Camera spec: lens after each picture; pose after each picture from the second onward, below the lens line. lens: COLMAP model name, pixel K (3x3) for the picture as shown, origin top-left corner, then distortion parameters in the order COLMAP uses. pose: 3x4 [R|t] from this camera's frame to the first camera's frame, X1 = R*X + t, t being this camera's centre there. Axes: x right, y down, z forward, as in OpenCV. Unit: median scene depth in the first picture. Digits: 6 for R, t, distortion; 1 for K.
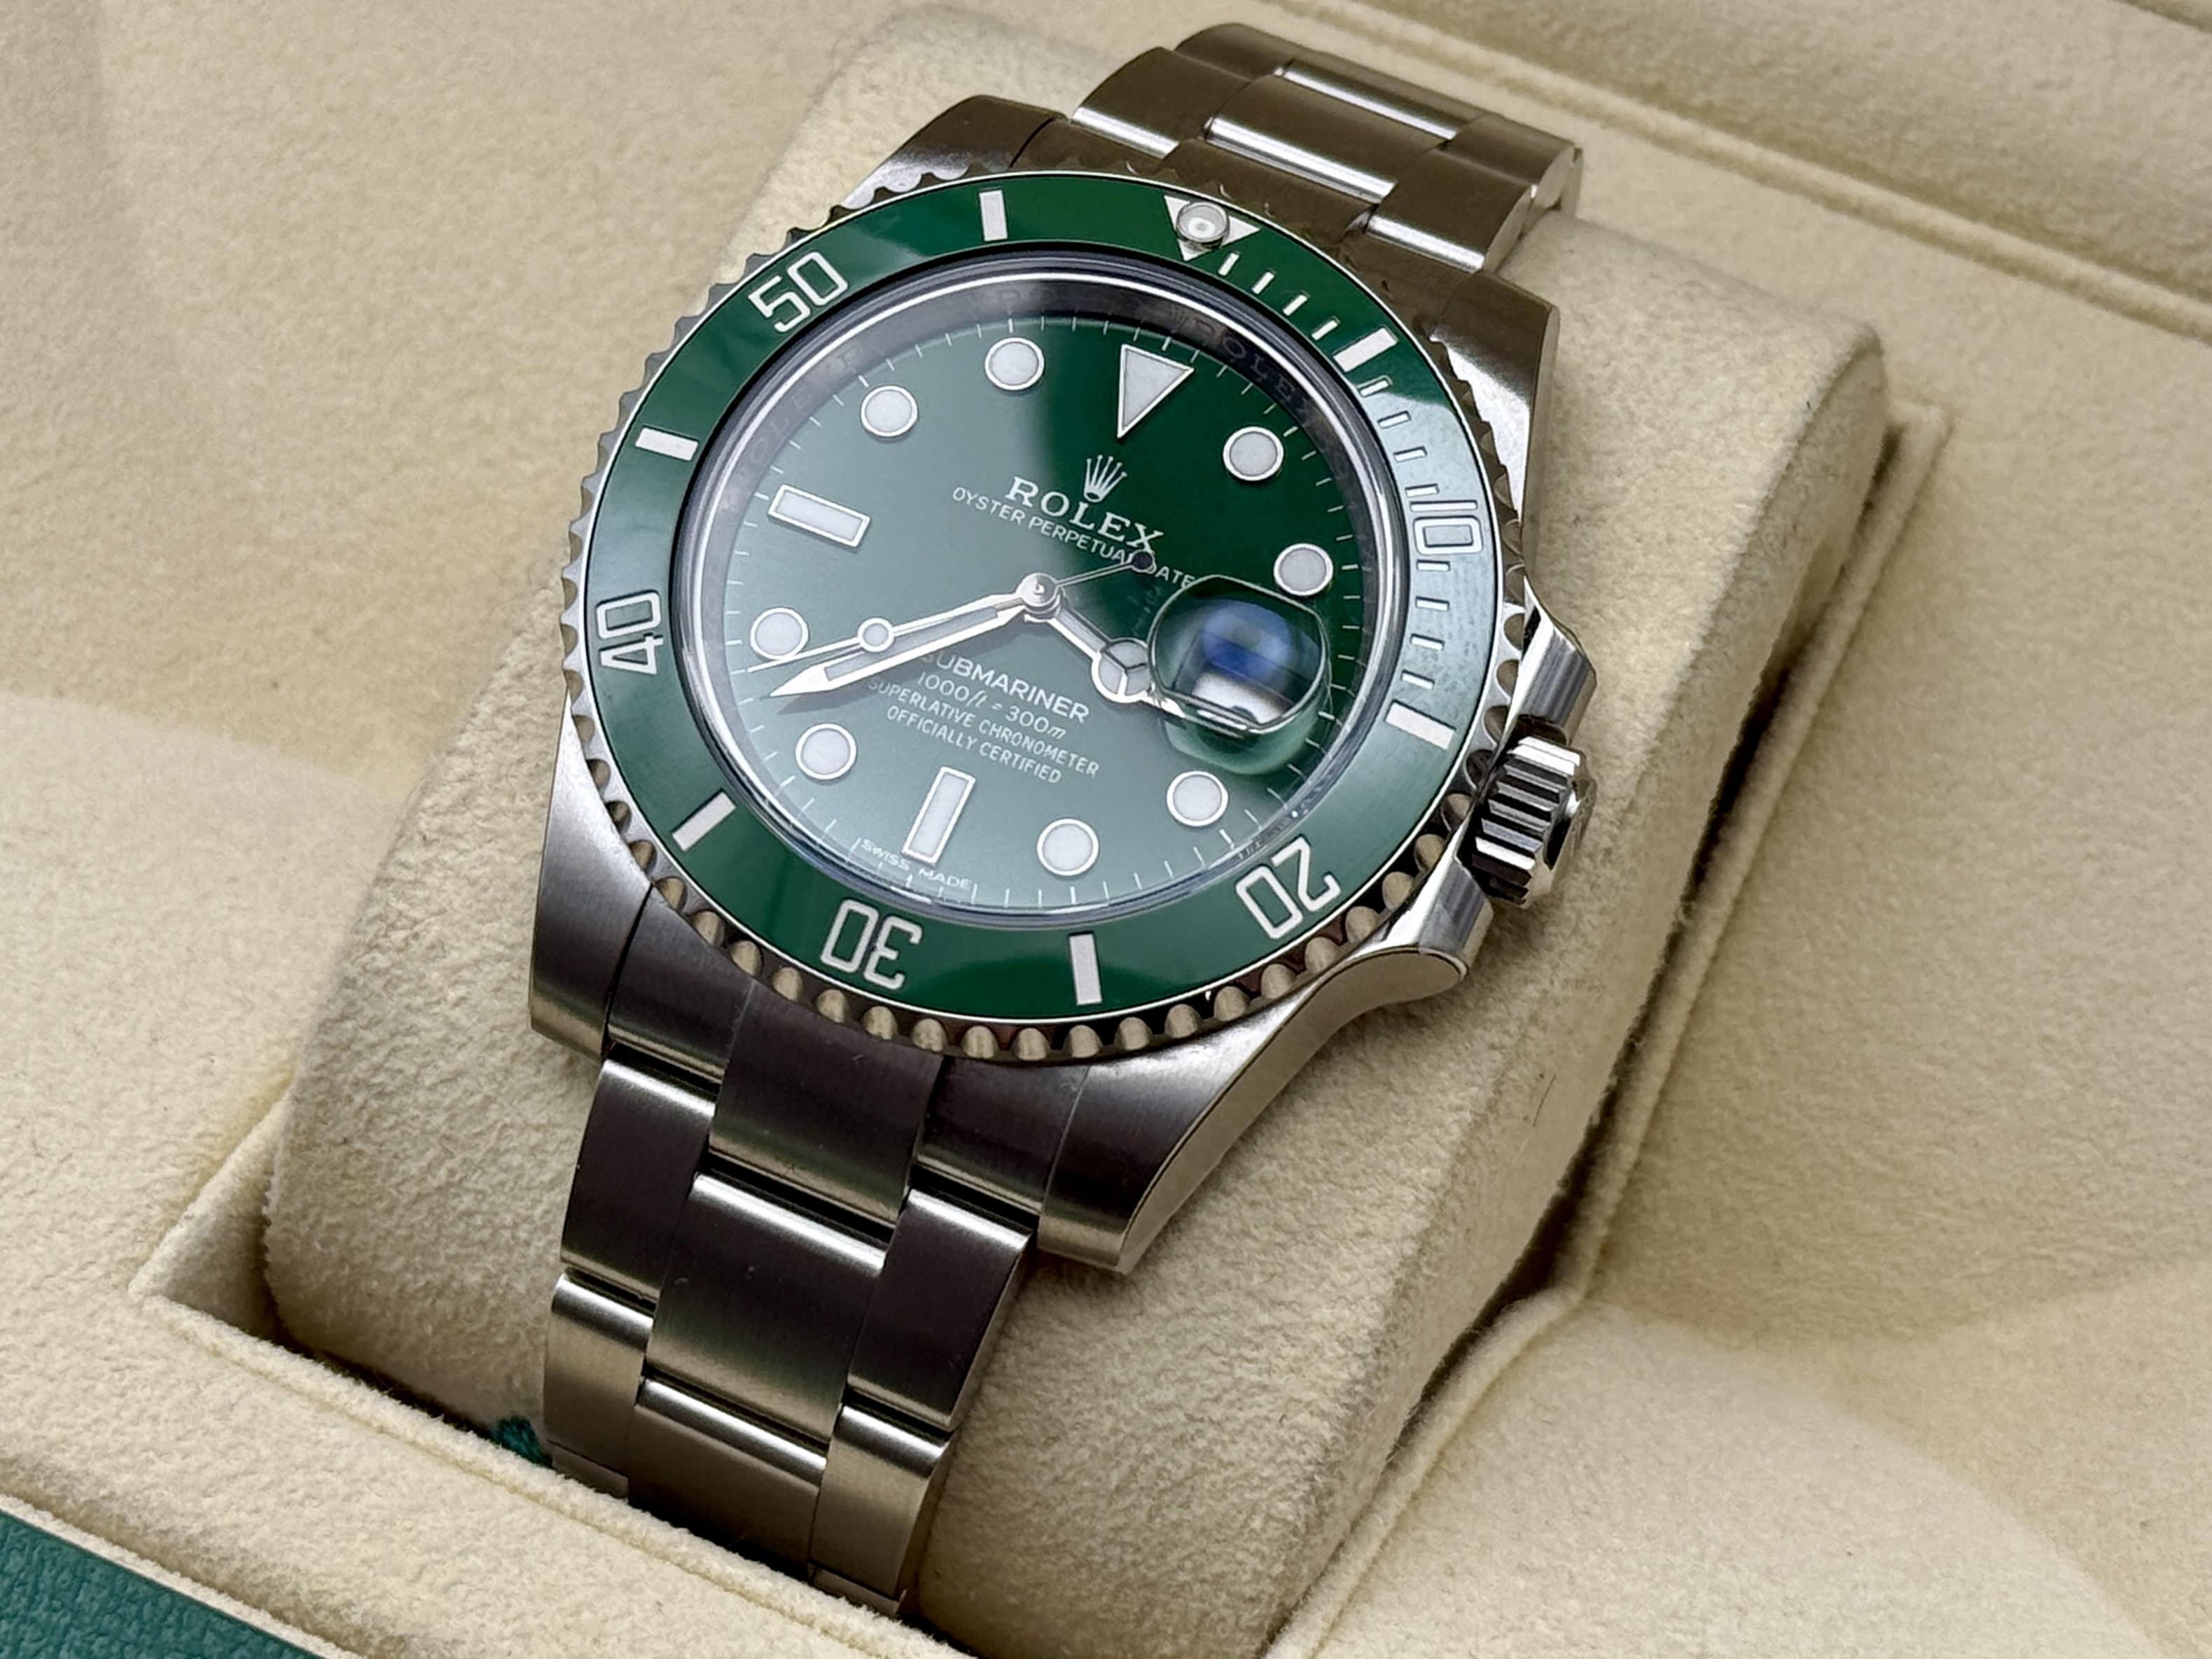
lens RADIAL K [[5952.7, 0, 1106.6], [0, 5952.7, 750.0], [0, 0, 1]] dist [0.039167, 0.633865]
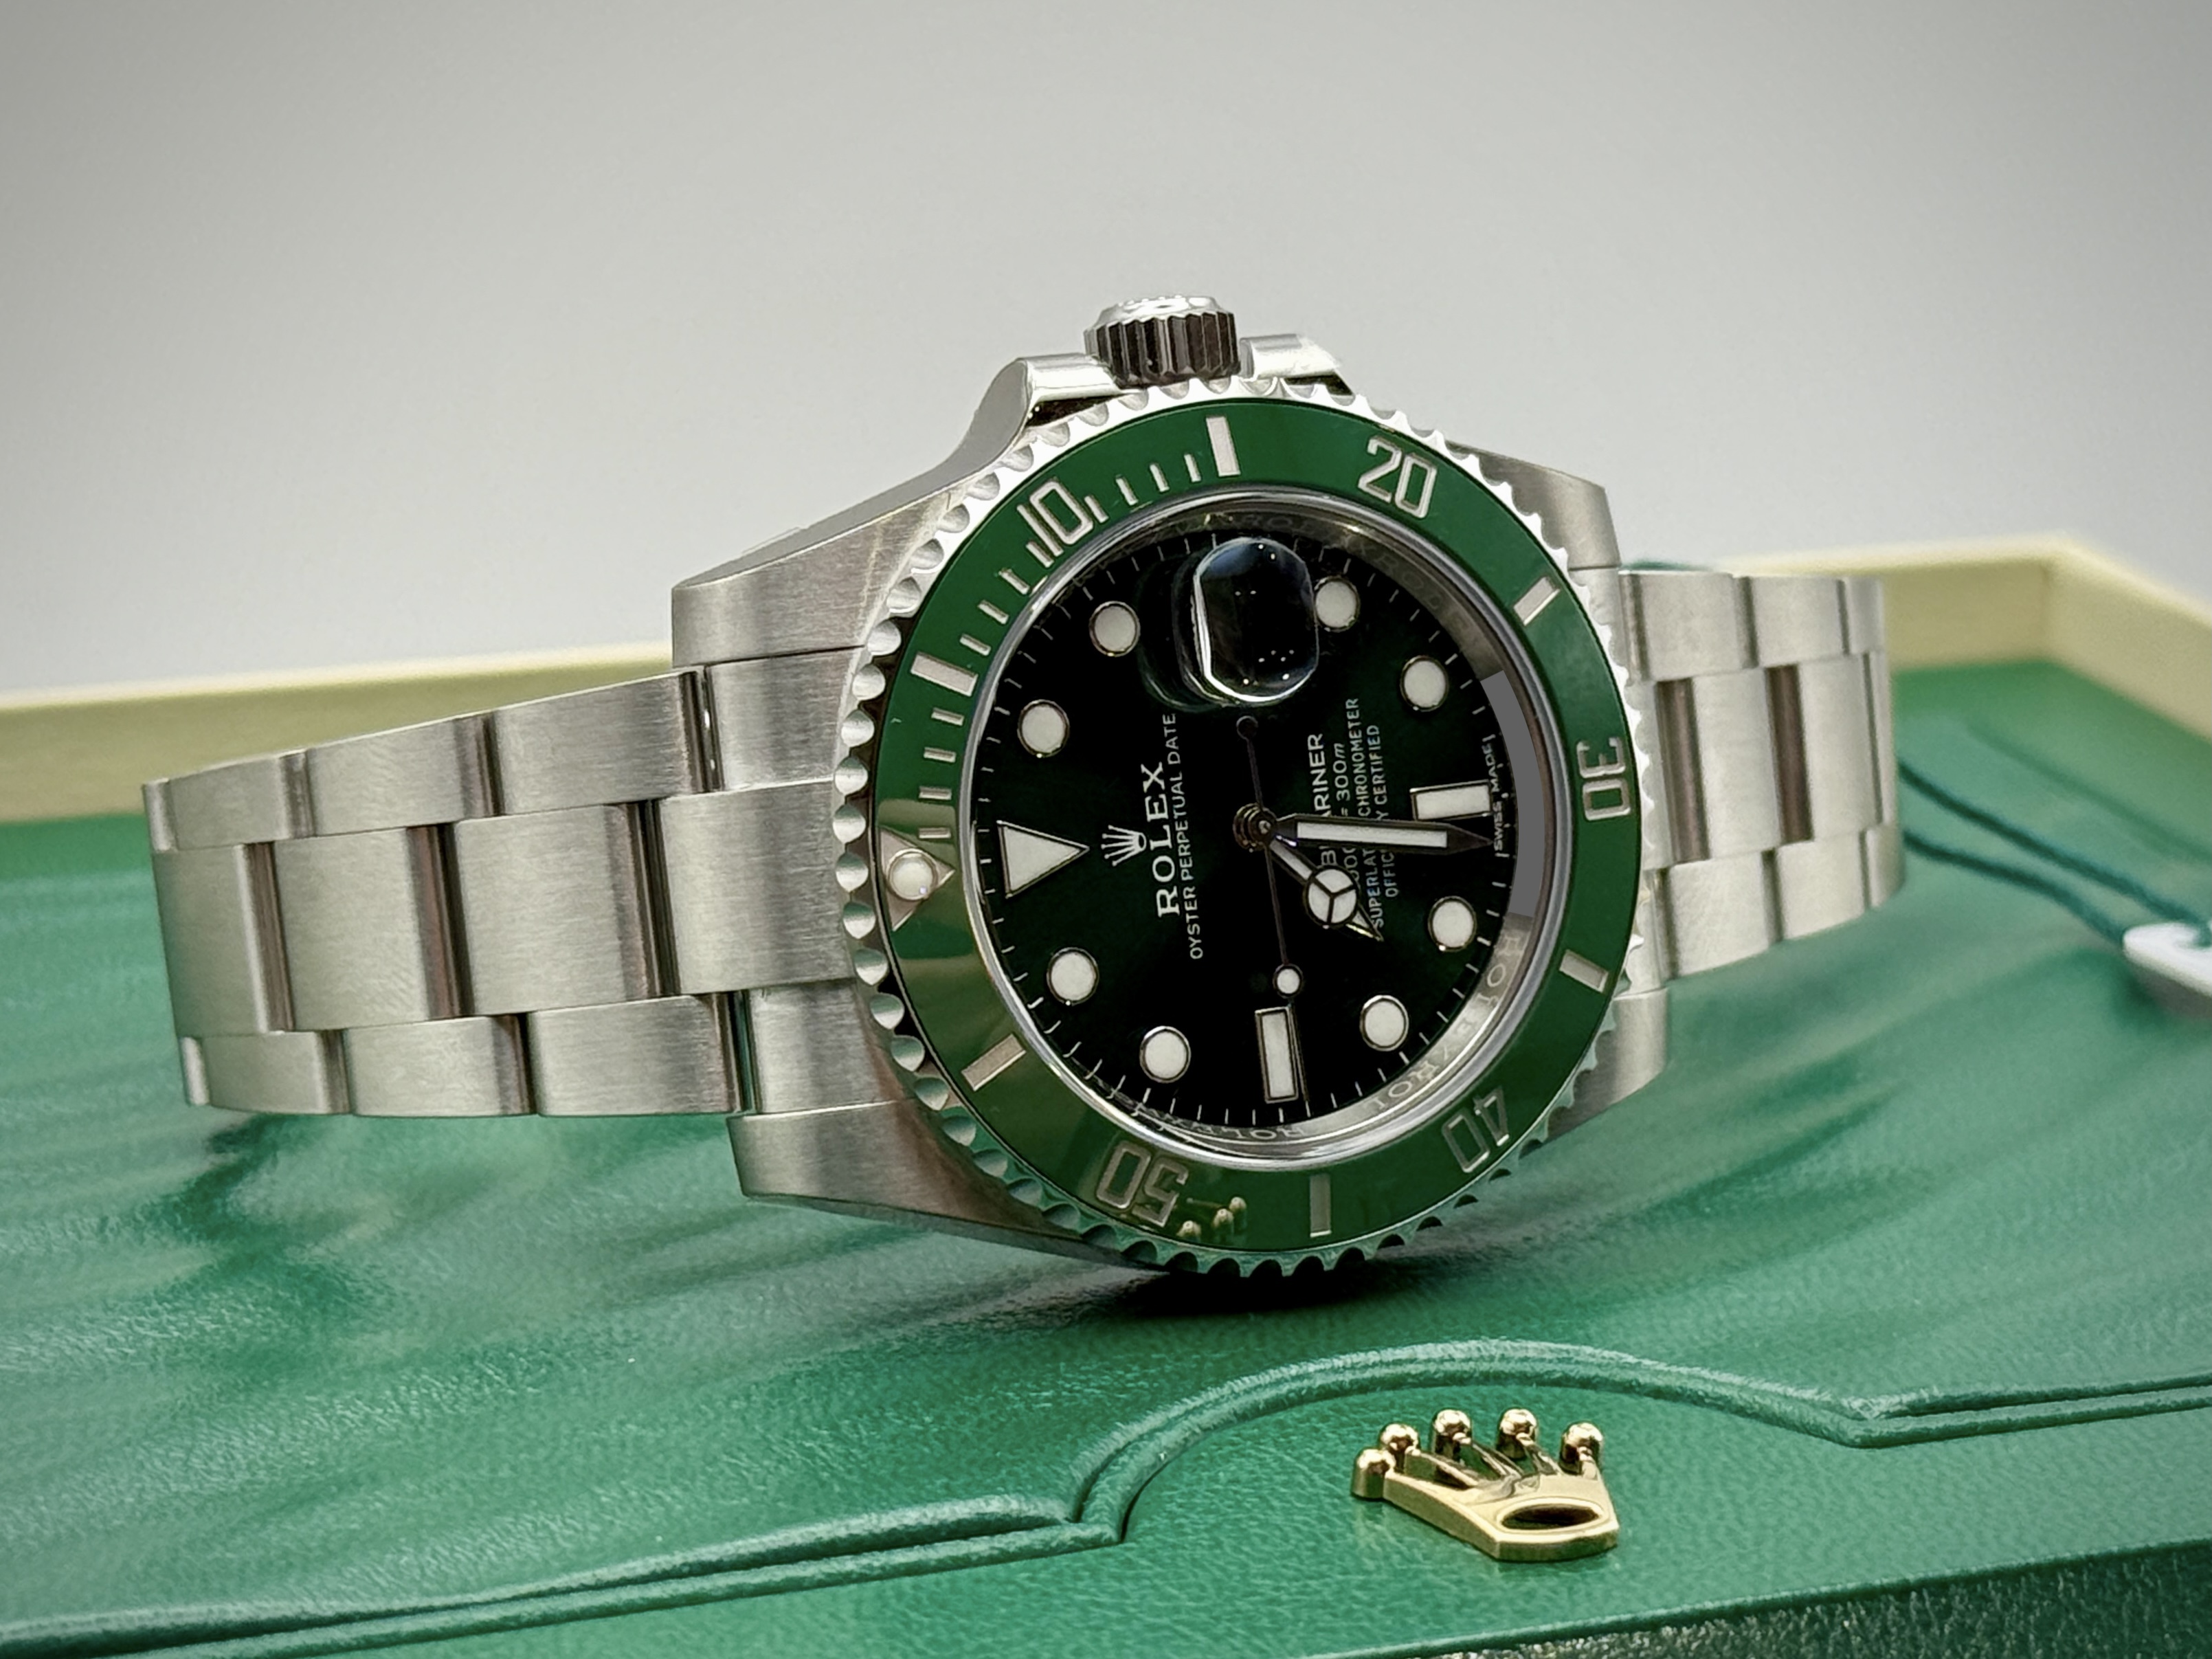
lens RADIAL K [[5952.7, 0, 1106.6], [0, 5952.7, 750.0], [0, 0, 1]] dist [0.039167, 0.633865]
pose [[-0.500770, -0.858396, -0.111291, 0.134160], [0.588994, -0.432143, 0.682890, -0.771254], [-0.634284, 0.276421, 0.721994, 0.237783]]
